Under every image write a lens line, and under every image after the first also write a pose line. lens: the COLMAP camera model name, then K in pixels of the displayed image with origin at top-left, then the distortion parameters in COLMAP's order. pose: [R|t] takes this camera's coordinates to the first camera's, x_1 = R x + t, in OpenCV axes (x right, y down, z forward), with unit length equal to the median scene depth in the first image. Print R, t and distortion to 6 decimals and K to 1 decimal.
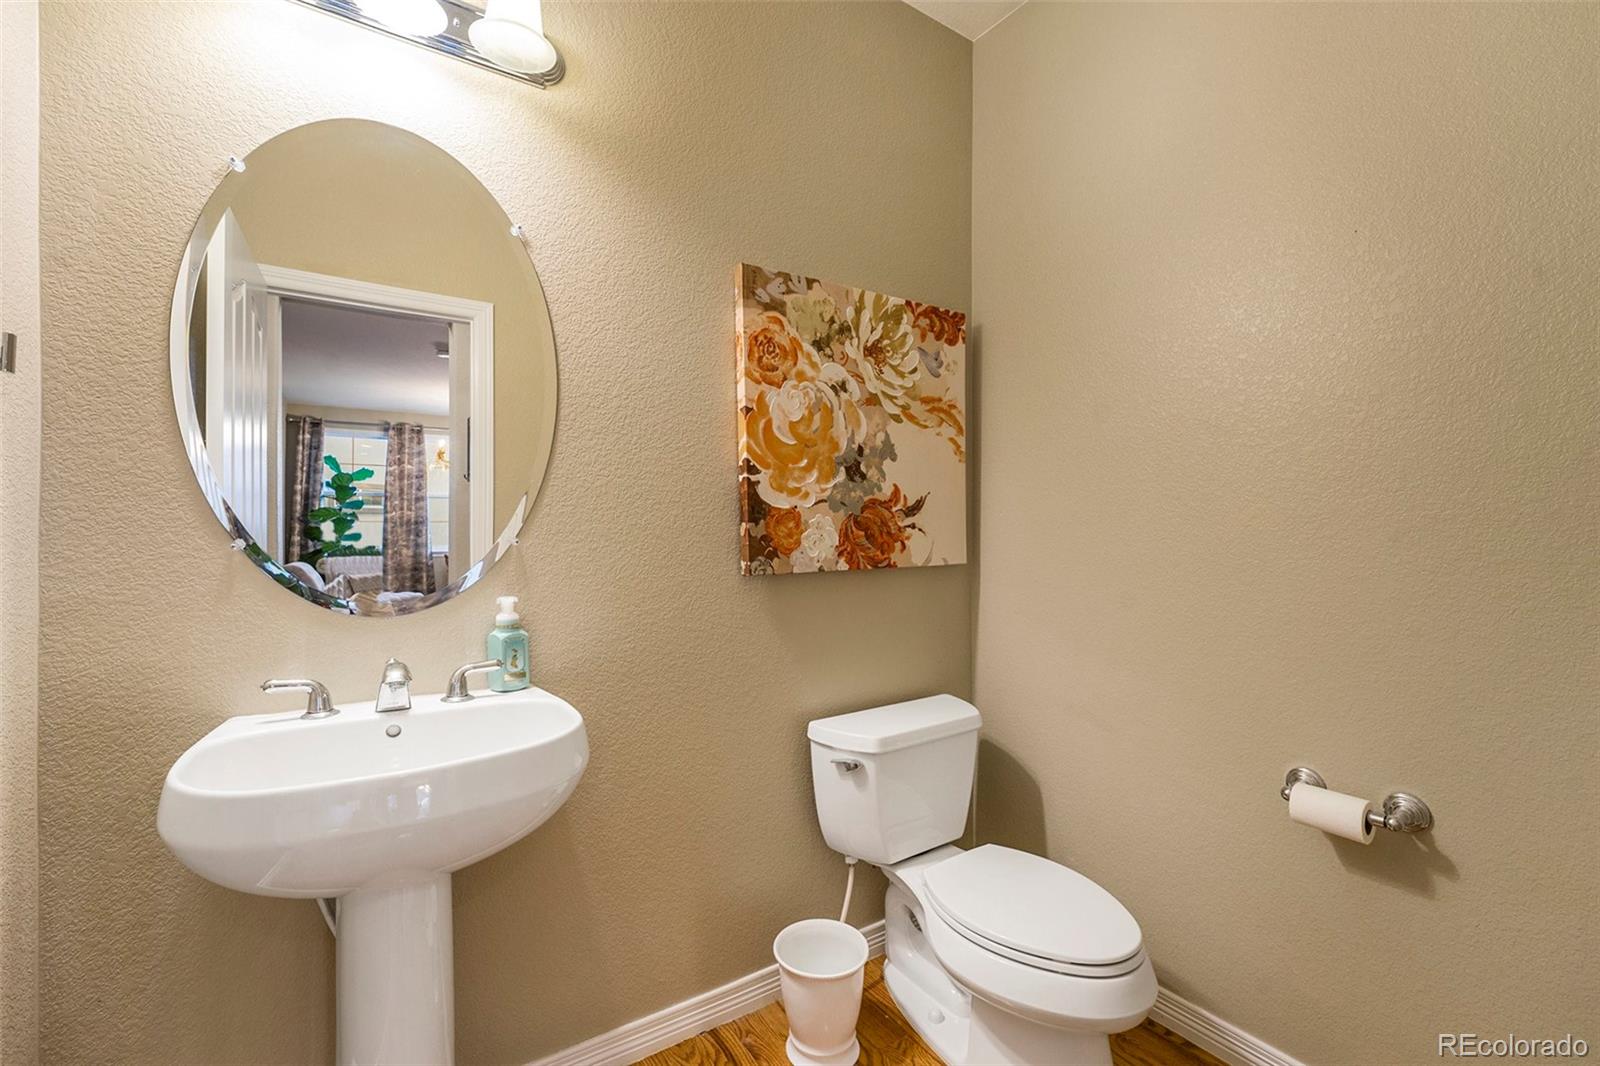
lens RADIAL K [[656.6, 0, 800.0], [0, 656.6, 533.0], [0, 0, 1]] dist [-0.000314, 0.000011]
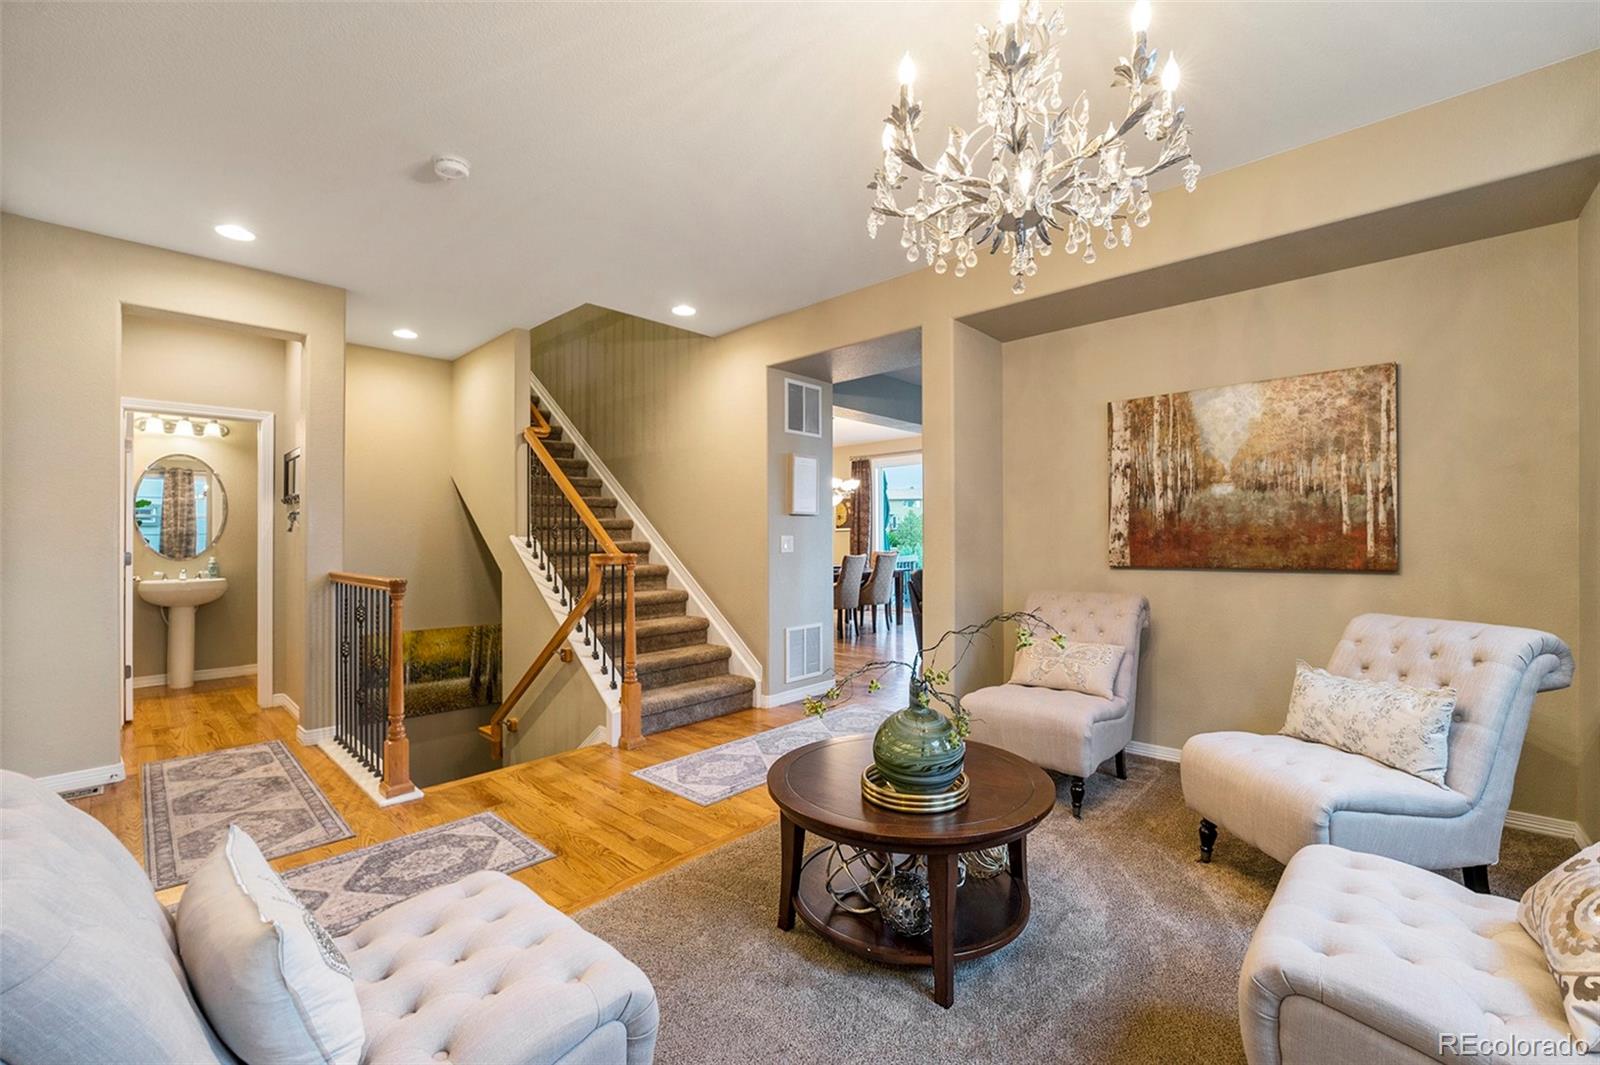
lens RADIAL K [[656.6, 0, 800.0], [0, 656.6, 532.5], [0, 0, 1]] dist [-0.000314, 0.000011]
pose [[0.975344, -0.005065, 0.220631, 0.455666], [0.006773, 0.999953, -0.006986, -0.001970], [-0.220586, 0.008308, 0.975332, -0.781516]]
